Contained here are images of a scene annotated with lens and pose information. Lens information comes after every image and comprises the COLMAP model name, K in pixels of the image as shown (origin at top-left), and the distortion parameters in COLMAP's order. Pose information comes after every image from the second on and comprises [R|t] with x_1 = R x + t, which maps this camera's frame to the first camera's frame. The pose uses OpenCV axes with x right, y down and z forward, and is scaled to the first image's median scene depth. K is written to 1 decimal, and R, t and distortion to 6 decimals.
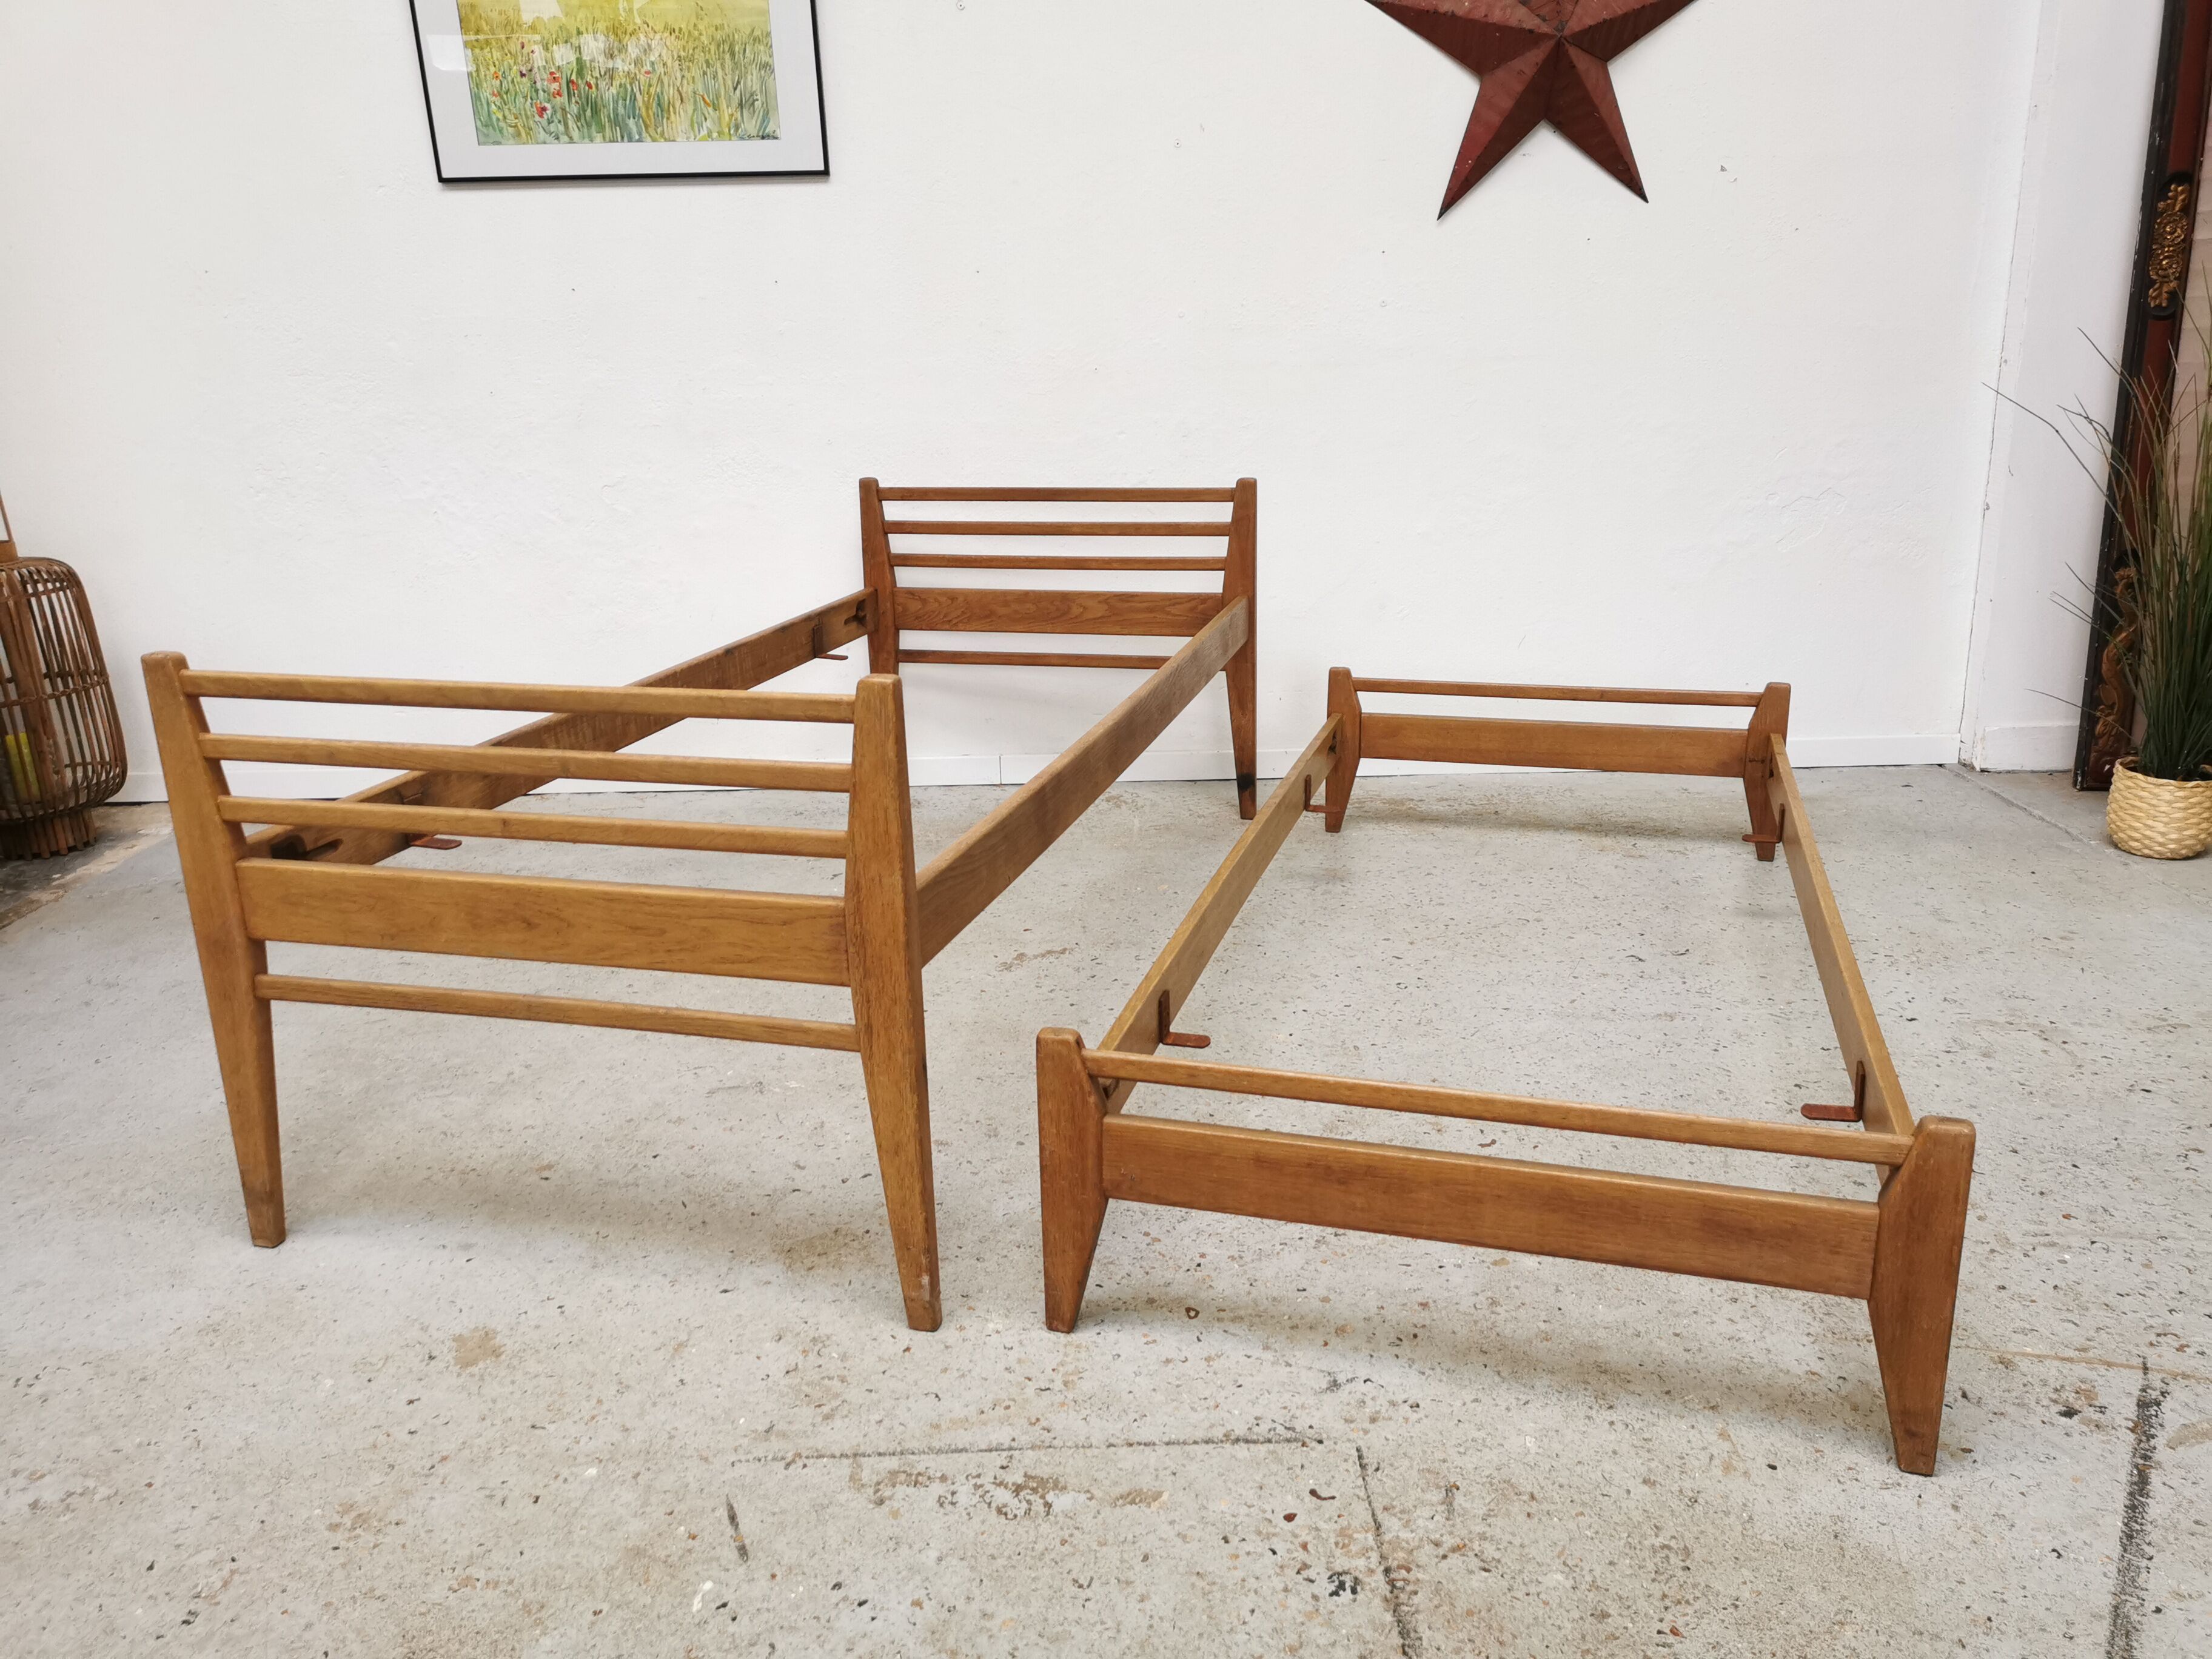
lens RADIAL K [[1703.6, 0, 1107.2], [0, 1703.6, 826.3], [0, 0, 1]] dist [0.060778, -0.059485]
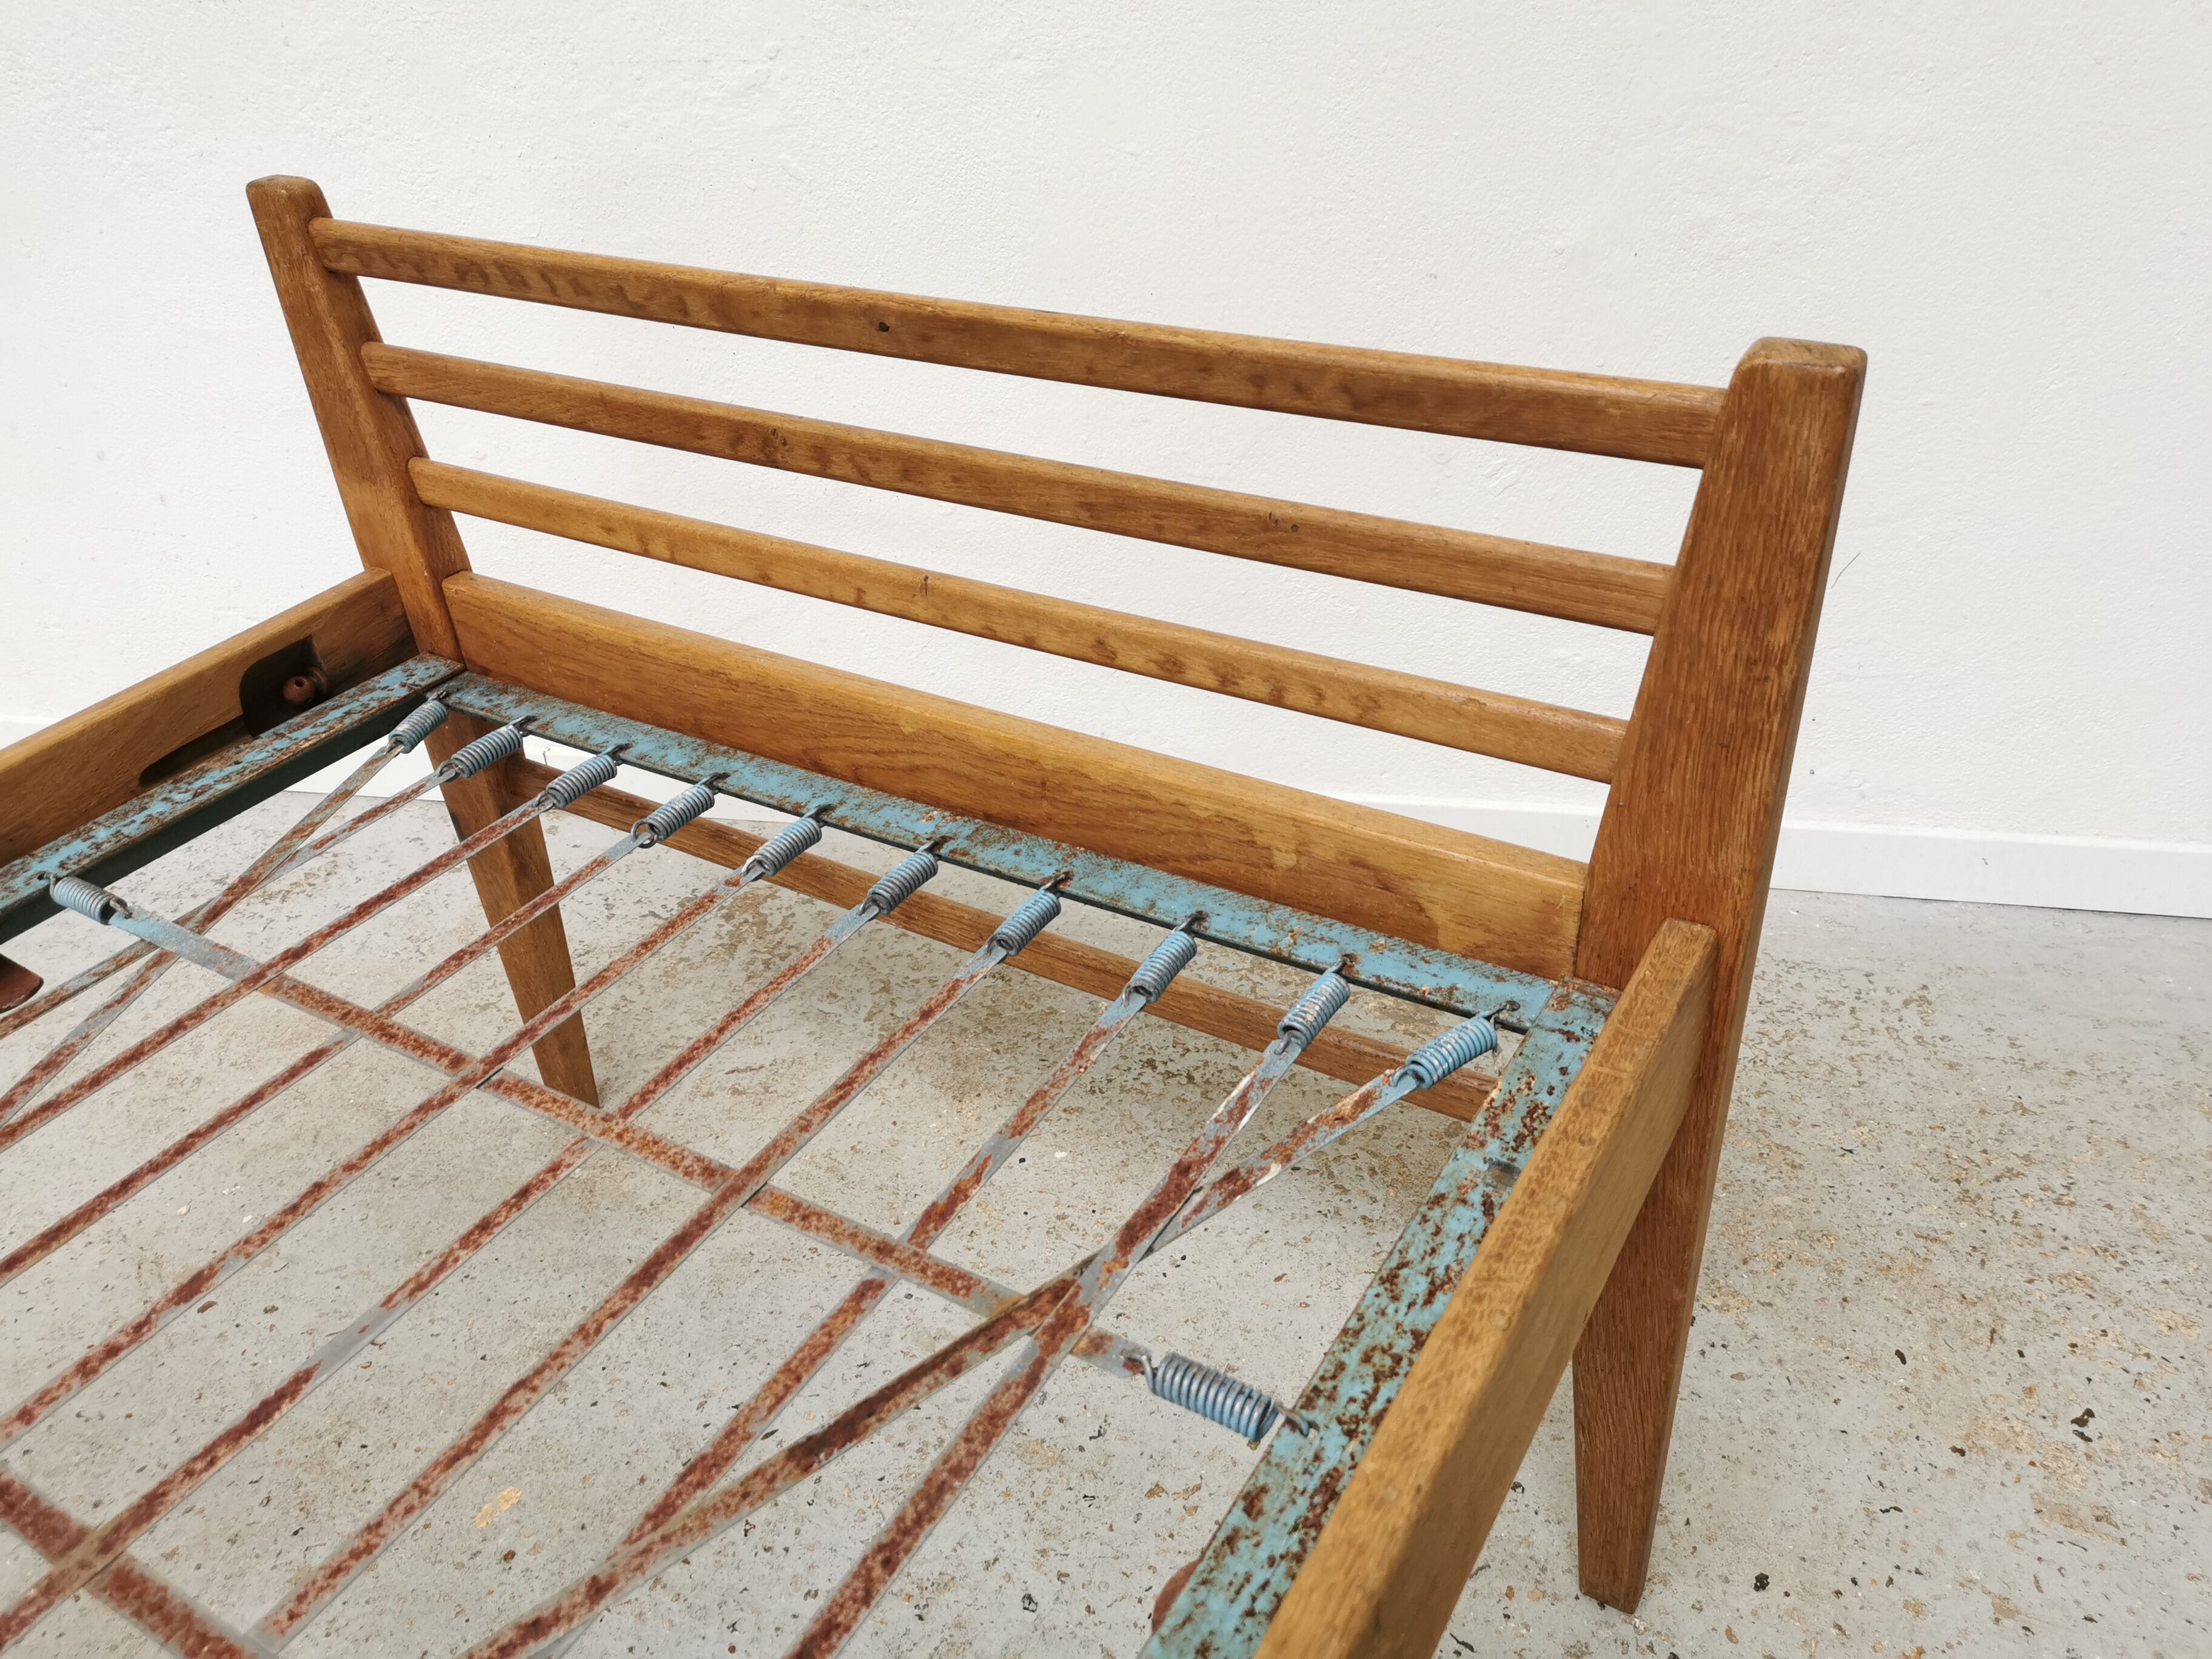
lens RADIAL K [[1703.6, 0, 1106.1], [0, 1703.6, 834.5], [0, 0, 1]] dist [0.060778, -0.059485]
pose [[0.978196, 0.082961, -0.190393, 0.348684], [-0.023700, 0.955353, 0.294515, -0.328566], [0.206326, -0.283581, 0.936489, 1.310362]]
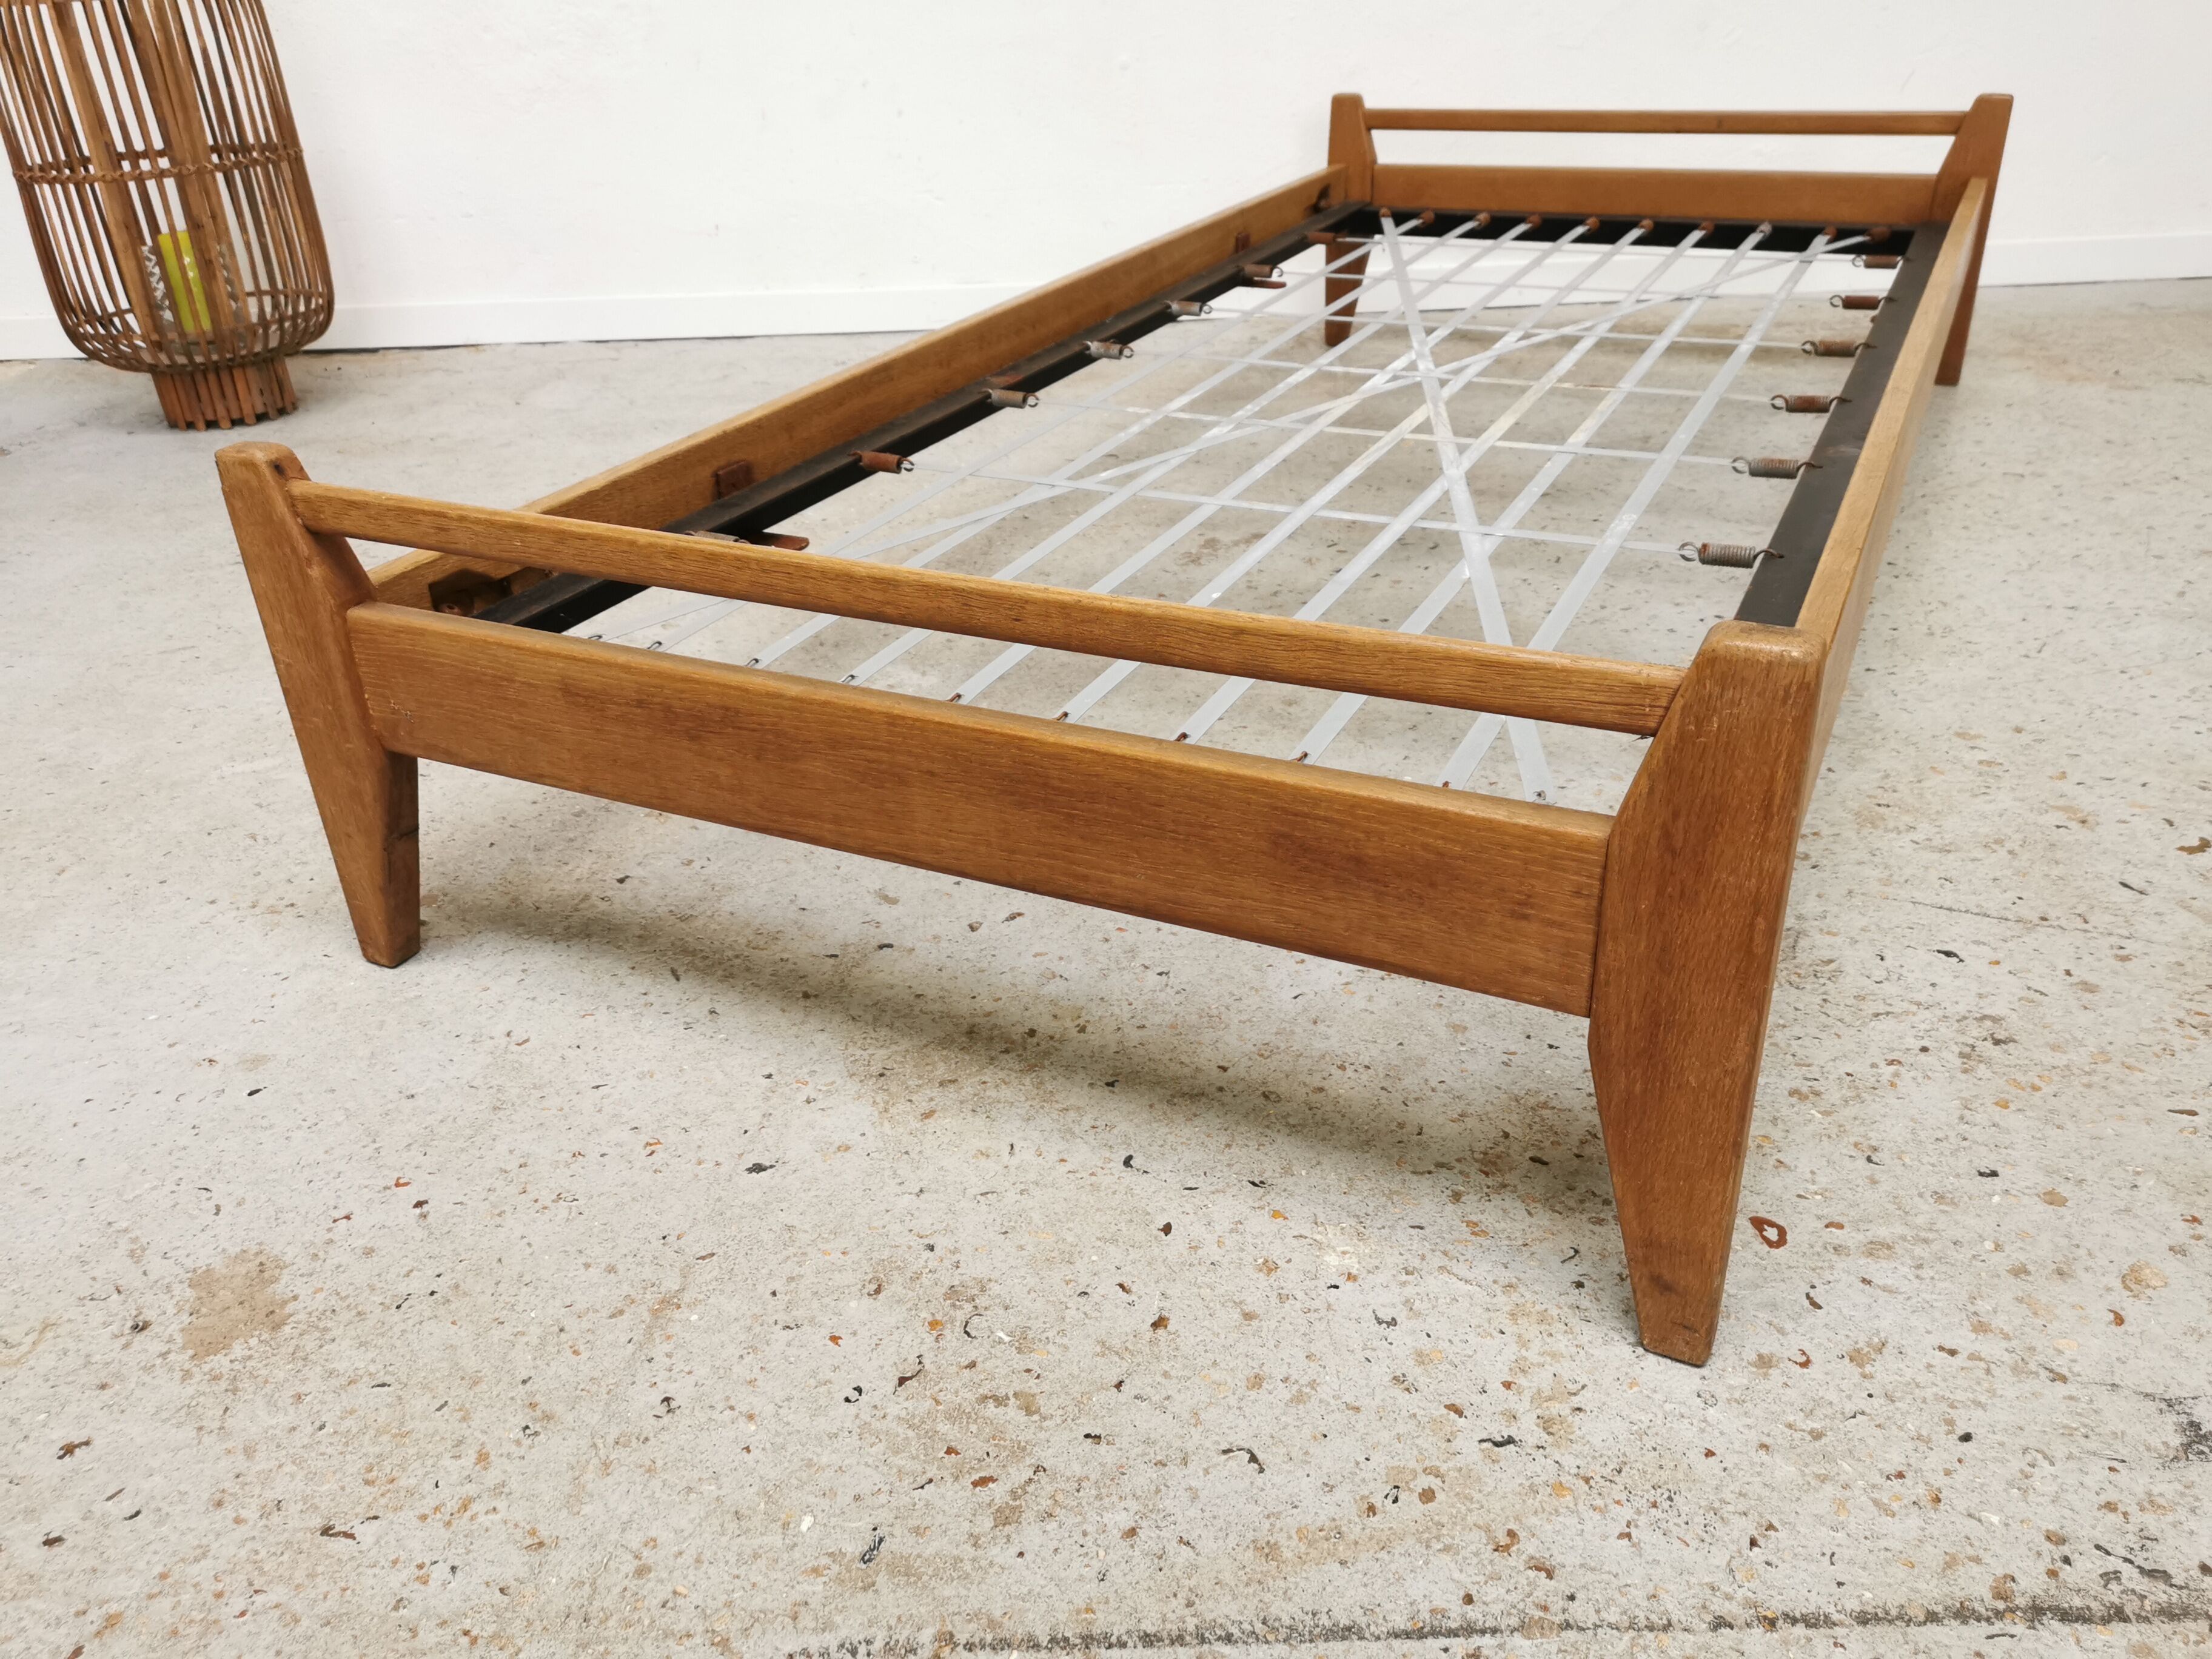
lens RADIAL K [[1703.6, 0, 1104.2], [0, 1703.6, 849.4], [0, 0, 1]] dist [0.060778, -0.059485]
pose [[0.999655, -0.007710, -0.025118, -0.117440], [0.012747, 0.978252, 0.207028, 0.087842], [0.022976, -0.207277, 0.978012, 0.573837]]
